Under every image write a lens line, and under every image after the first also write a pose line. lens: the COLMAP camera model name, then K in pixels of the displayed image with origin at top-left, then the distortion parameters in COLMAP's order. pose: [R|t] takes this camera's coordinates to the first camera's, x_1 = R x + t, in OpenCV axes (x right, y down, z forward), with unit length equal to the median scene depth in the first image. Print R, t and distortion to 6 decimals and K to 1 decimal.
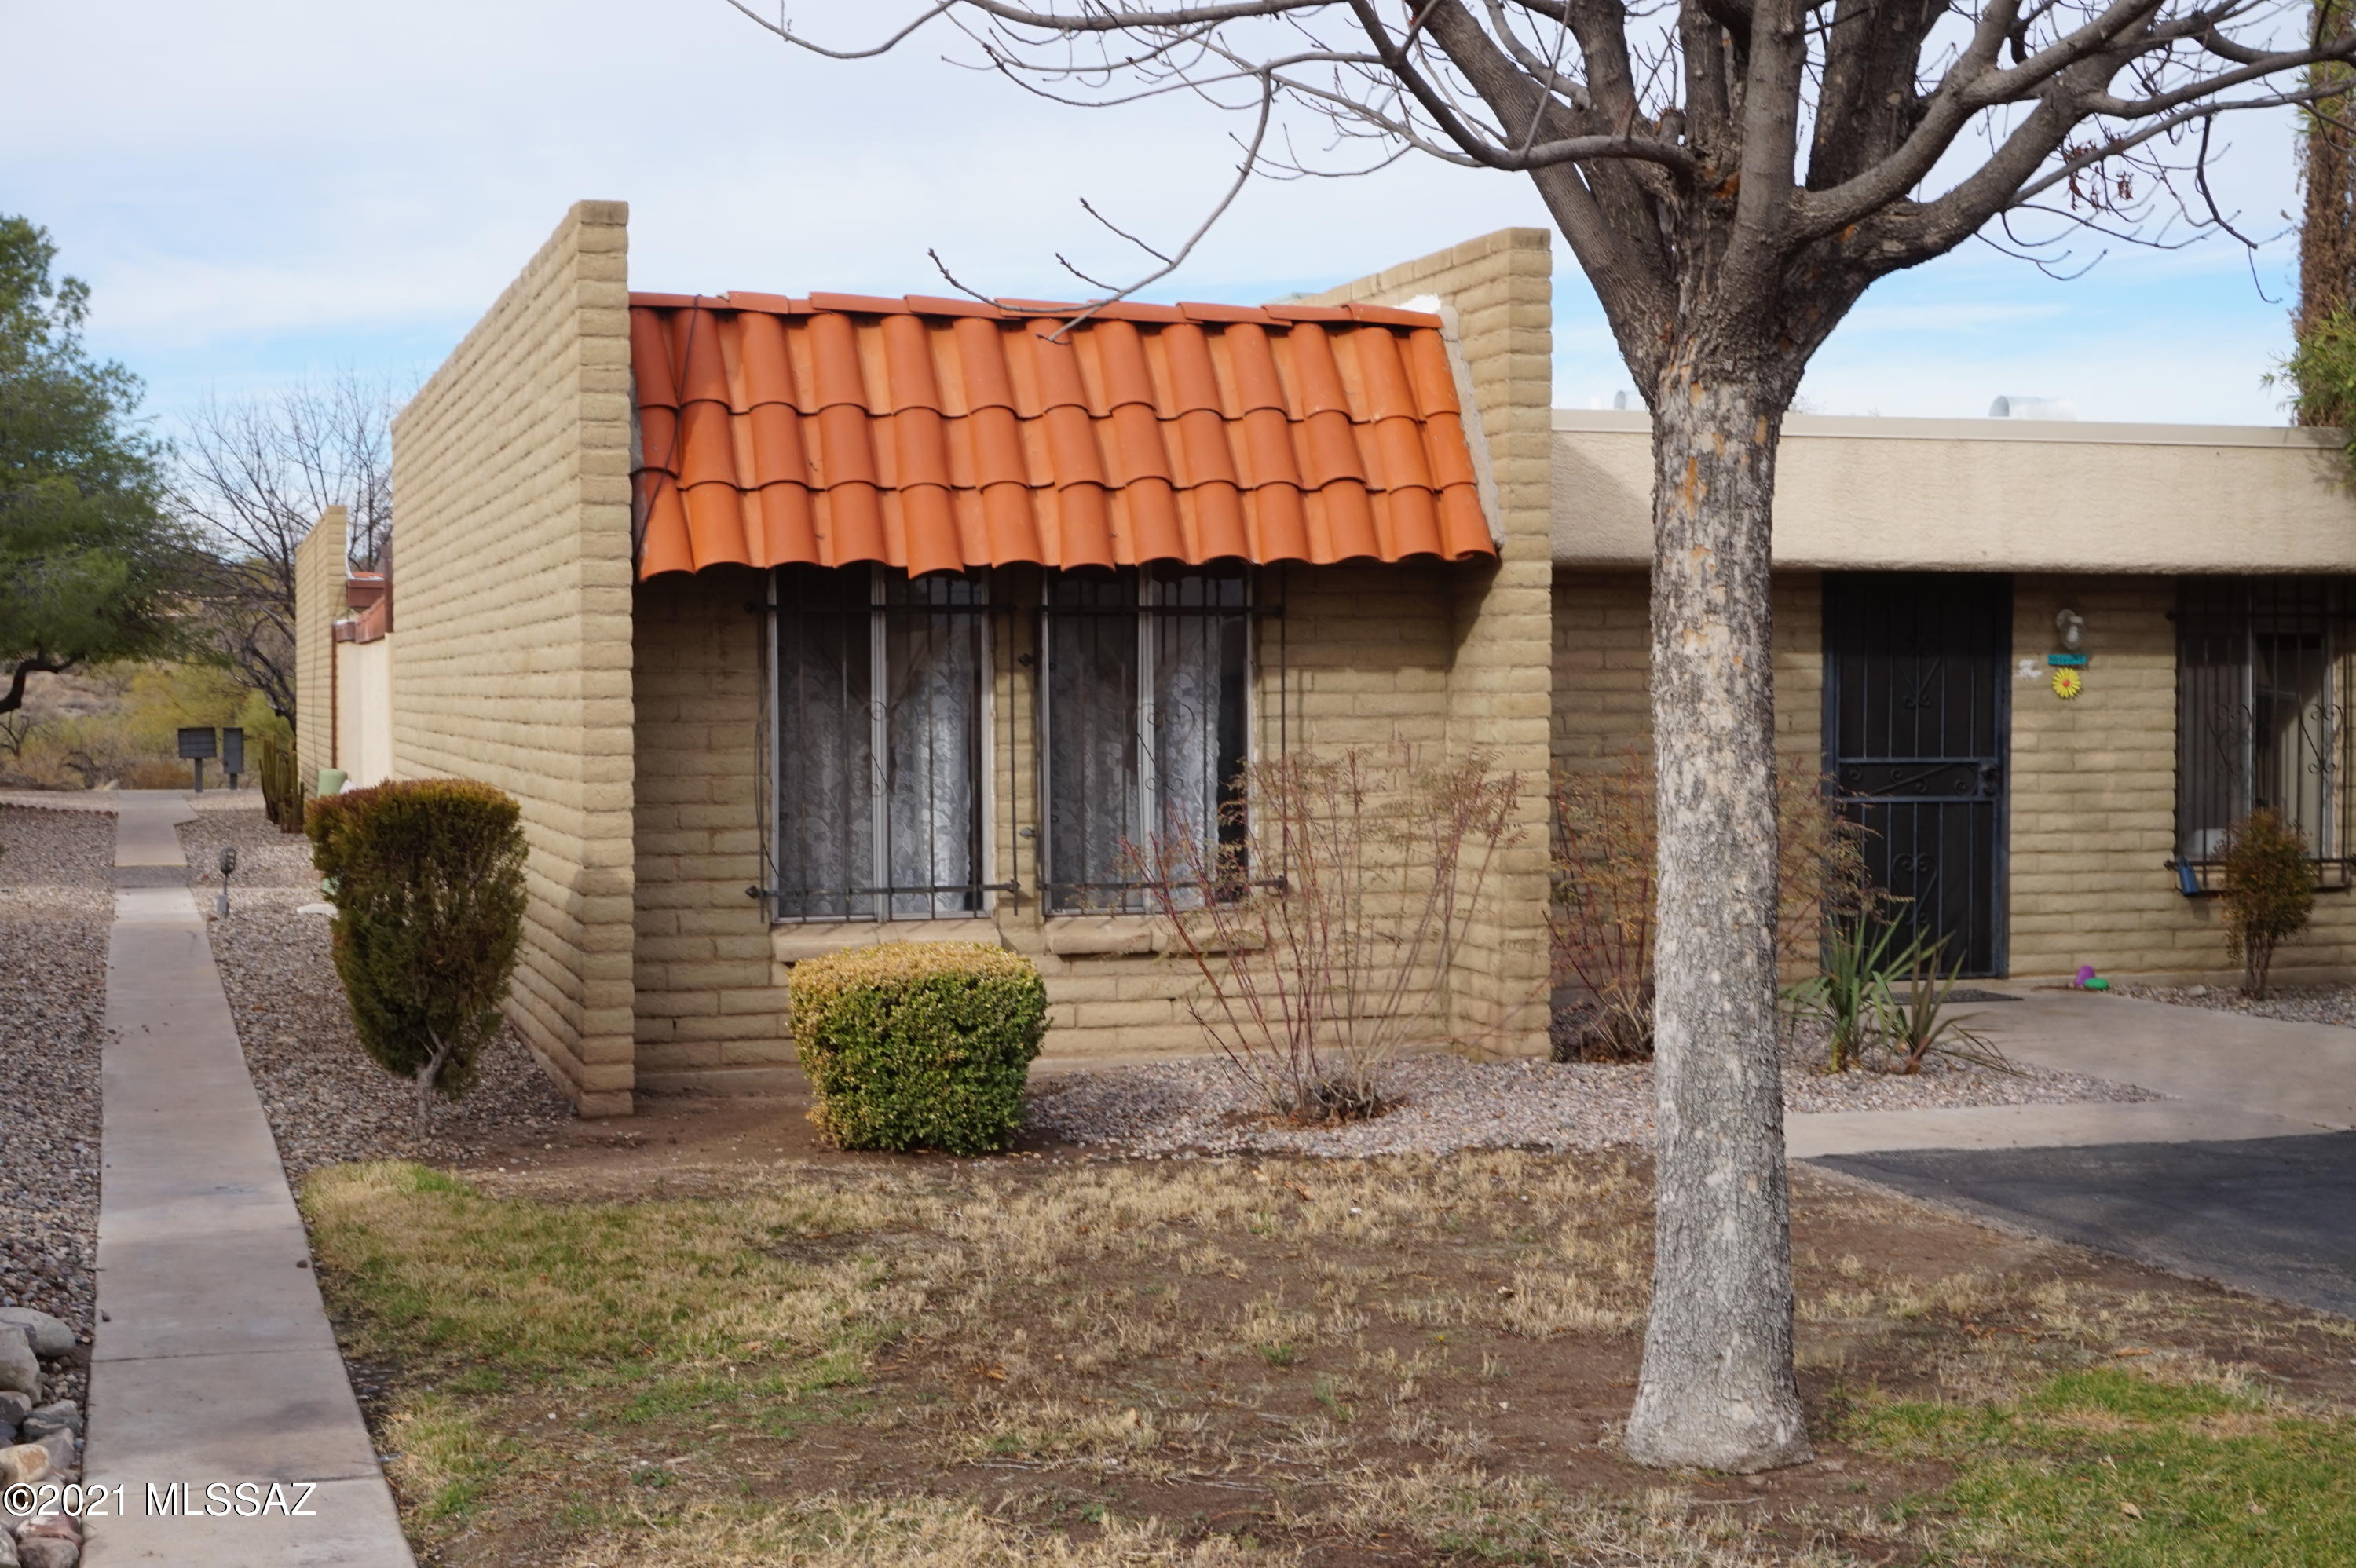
lens RADIAL K [[3291.9, 0, 1178.0], [0, 3291.9, 784.0], [0, 0, 1]] dist [0.004020, -0.040959]
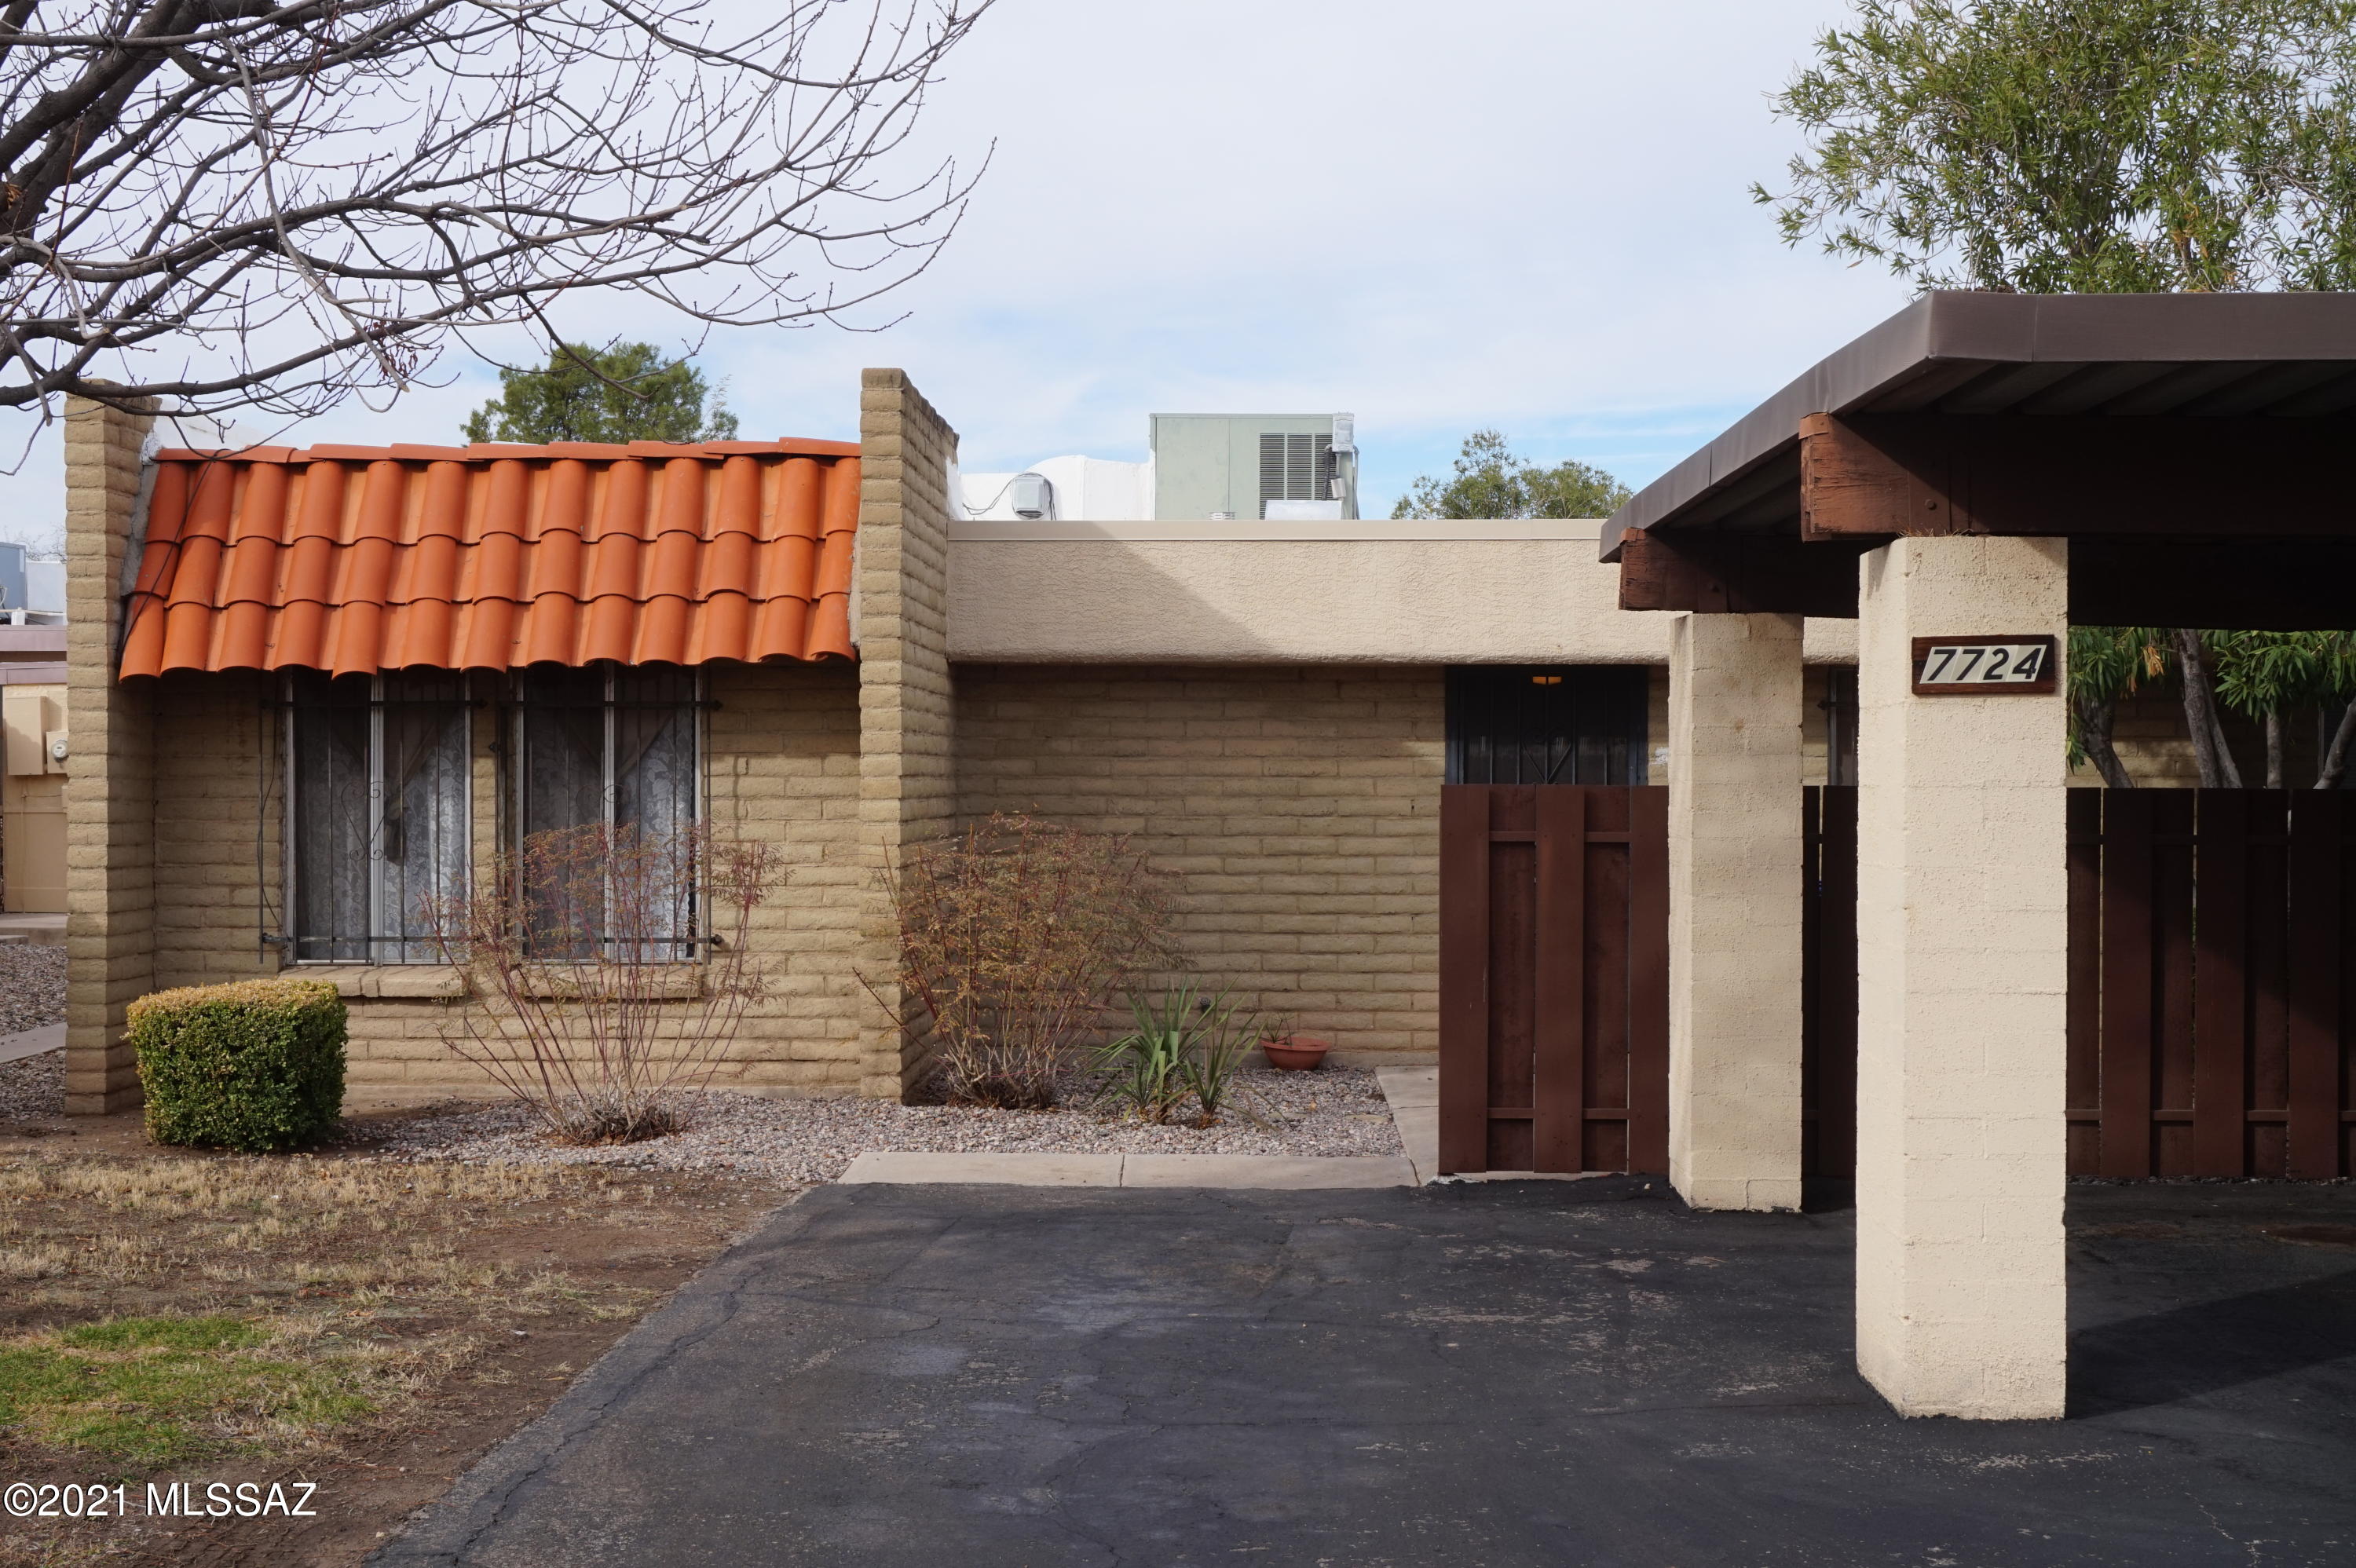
lens RADIAL K [[3258.2, 0, 1178.0], [0, 3258.2, 784.0], [0, 0, 1]] dist [0.002614, 0.010220]
pose [[0.946797, 0.004319, -0.321801, 0.556505], [-0.013029, 0.999605, -0.024917, 0.001548], [0.321567, 0.027784, 0.946479, -0.030263]]
